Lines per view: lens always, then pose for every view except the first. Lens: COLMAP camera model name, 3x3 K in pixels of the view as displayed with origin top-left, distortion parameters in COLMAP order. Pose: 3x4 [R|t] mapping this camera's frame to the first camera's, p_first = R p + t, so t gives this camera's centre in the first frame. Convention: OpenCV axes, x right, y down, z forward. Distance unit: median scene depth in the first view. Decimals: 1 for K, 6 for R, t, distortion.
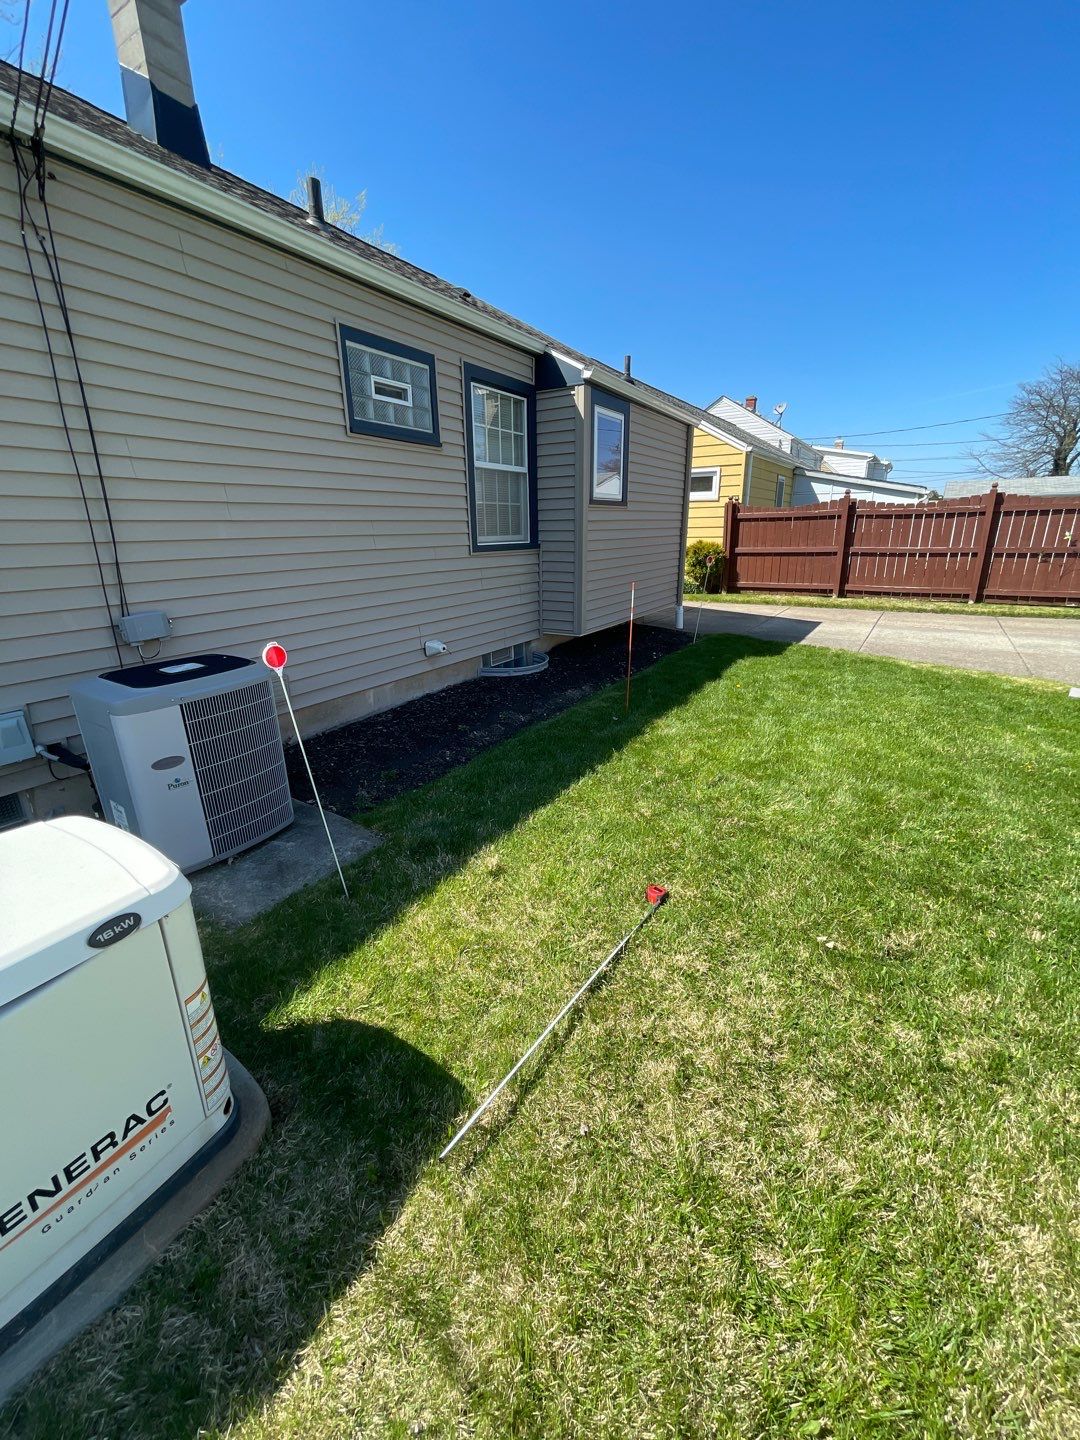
lens RADIAL K [[579.5, 0, 540.0], [0, 579.5, 720.0], [0, 0, 1]] dist [-0.000760, -0.002818]
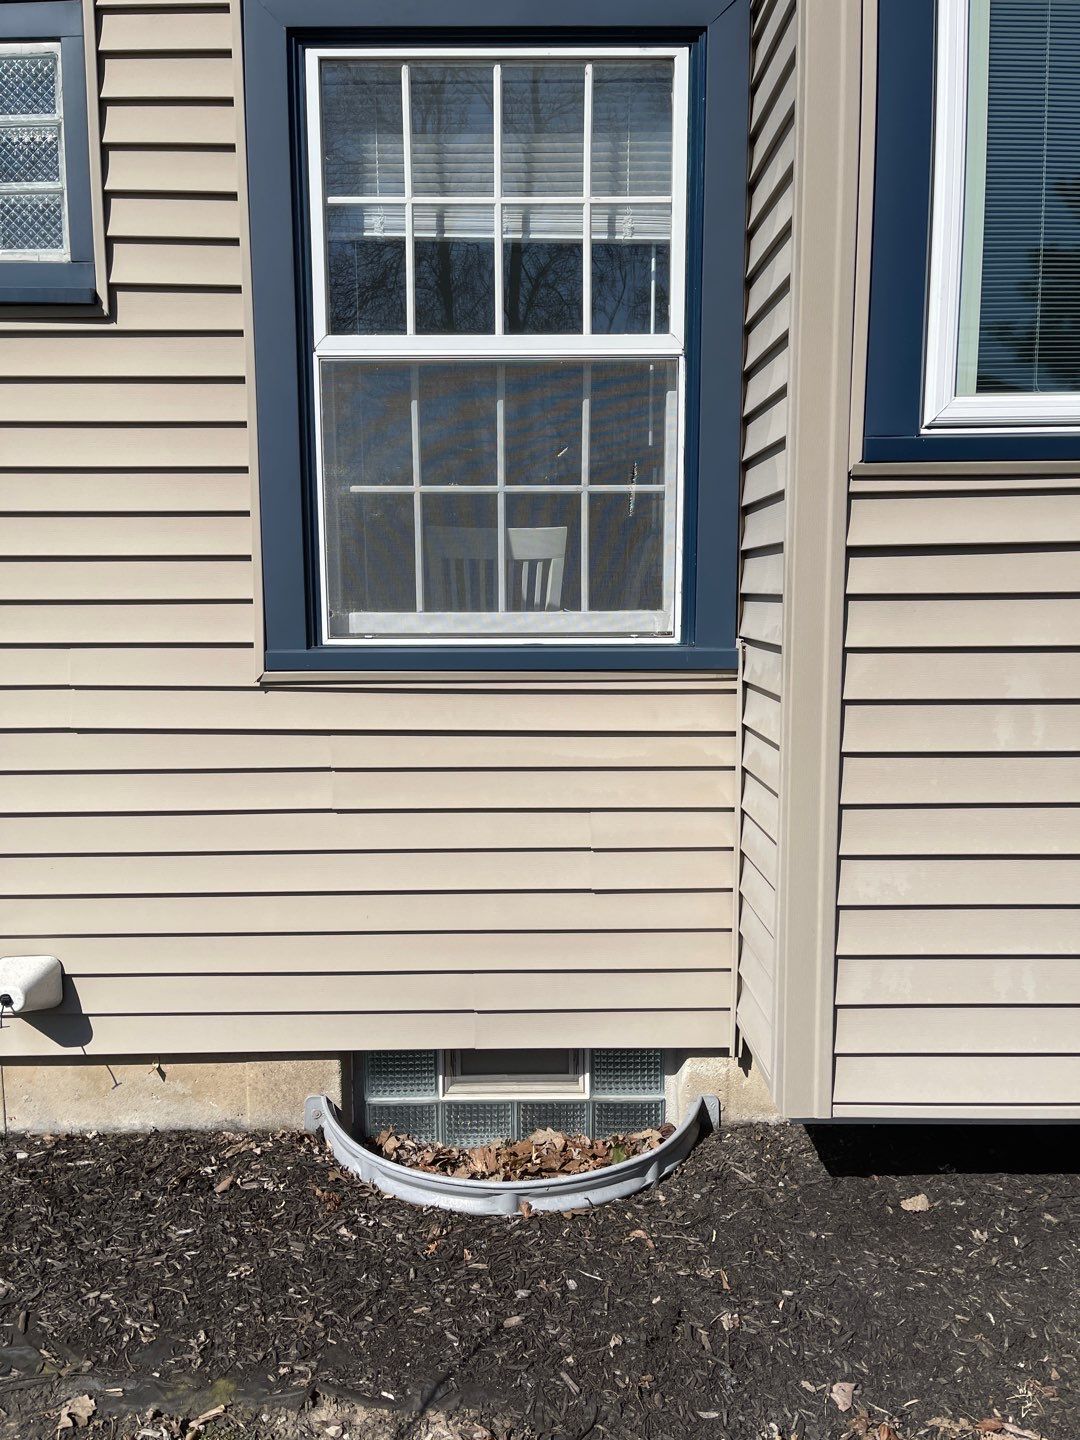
lens RADIAL K [[1076.2, 0, 540.0], [0, 1076.2, 720.0], [0, 0, 1]] dist [0.006582, -0.003024]
pose [[0.543851, 0.108453, -0.832144, 0.744038], [-0.266645, 0.962558, -0.048818, -0.576731], [0.795692, 0.248437, 0.552407, 1.739552]]
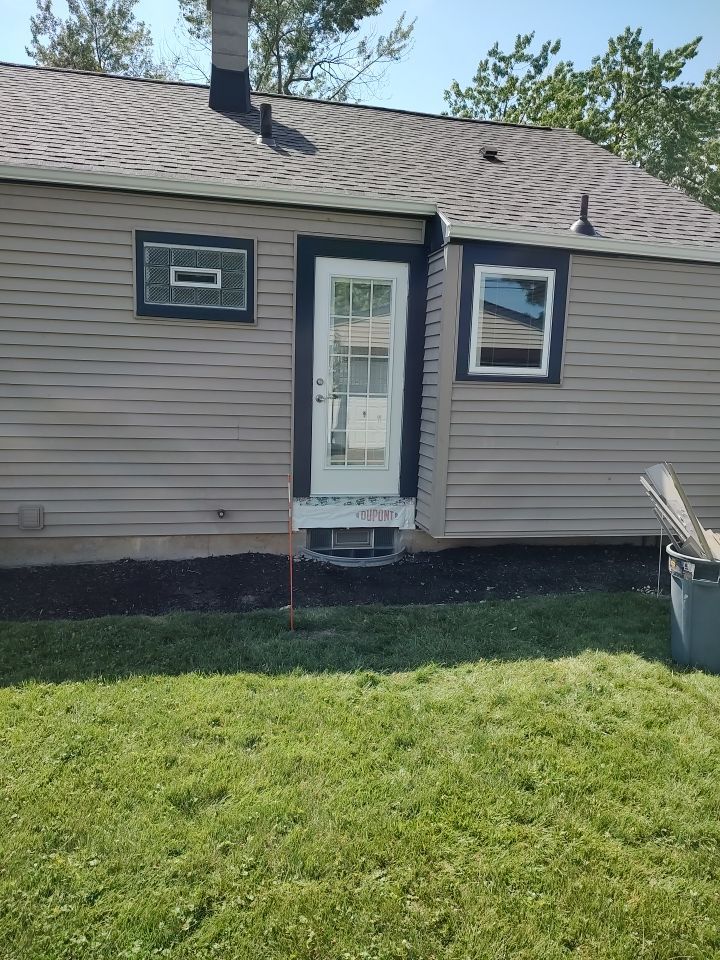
lens RADIAL K [[664.3, 0, 360.0], [0, 664.3, 480.0], [0, 0, 1]] dist [0.000510, -0.002526]
pose [[0.701554, 0.145447, -0.697615, 1.515148], [-0.265196, 0.961923, -0.066140, -0.332491], [0.661432, 0.231406, 0.713413, 0.667404]]
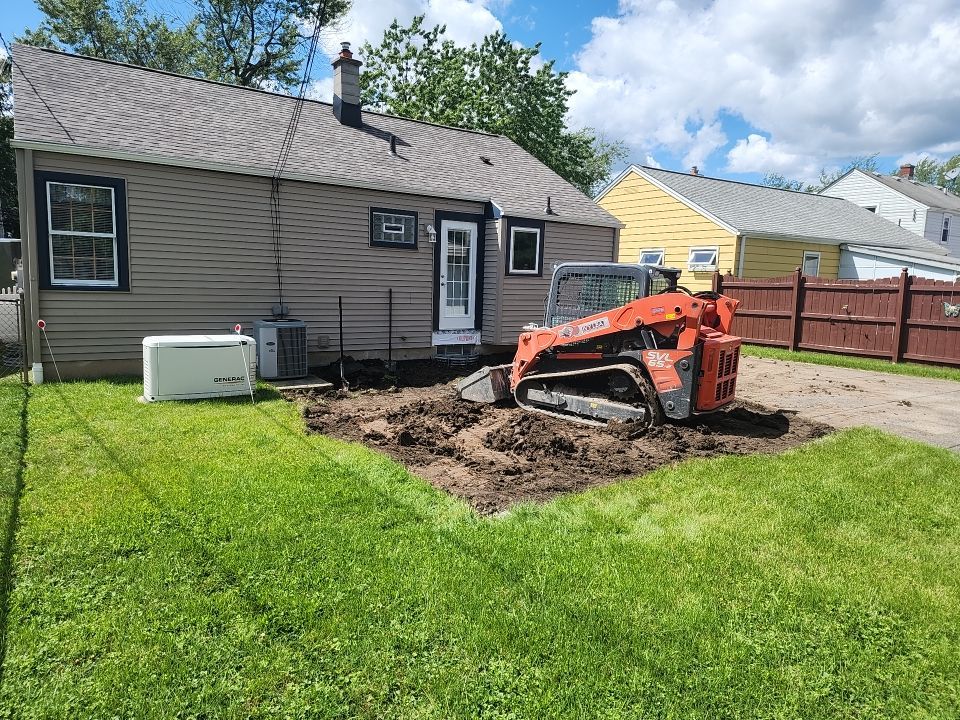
lens RADIAL K [[610.7, 0, 457.2], [0, 610.7, 358.6], [0, 0, 1]] dist [0.117640, -0.187976]
pose [[0.906274, 0.093115, -0.412307, 1.818581], [-0.171954, 0.972289, -0.158384, 0.524786], [0.386134, 0.214437, 0.897172, -1.787169]]
